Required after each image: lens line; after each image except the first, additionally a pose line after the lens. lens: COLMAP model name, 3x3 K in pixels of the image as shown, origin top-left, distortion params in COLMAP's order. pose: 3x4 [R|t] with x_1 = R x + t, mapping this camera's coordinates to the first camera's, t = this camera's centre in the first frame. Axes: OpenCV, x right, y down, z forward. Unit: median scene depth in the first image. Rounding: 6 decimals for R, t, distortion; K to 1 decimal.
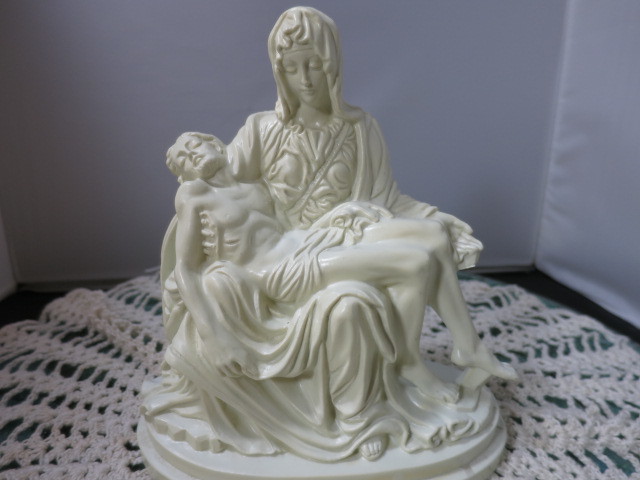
lens RADIAL K [[454.1, 0, 320.0], [0, 454.1, 240.0], [0, 0, 1]] dist [-0.007830, -0.003166]
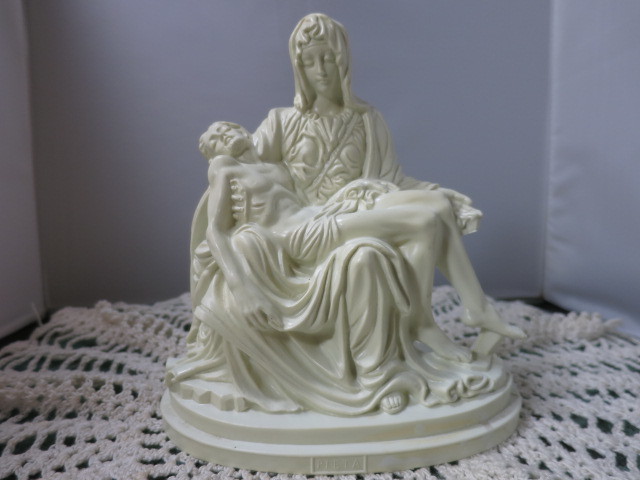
lens RADIAL K [[454.1, 0, 320.0], [0, 454.1, 240.0], [0, 0, 1]] dist [-0.007830, -0.003166]
pose [[0.999757, -0.021329, 0.005534, -0.047510], [0.021975, 0.983664, -0.178666, 0.274676], [-0.001633, 0.178745, 0.983894, -0.081199]]
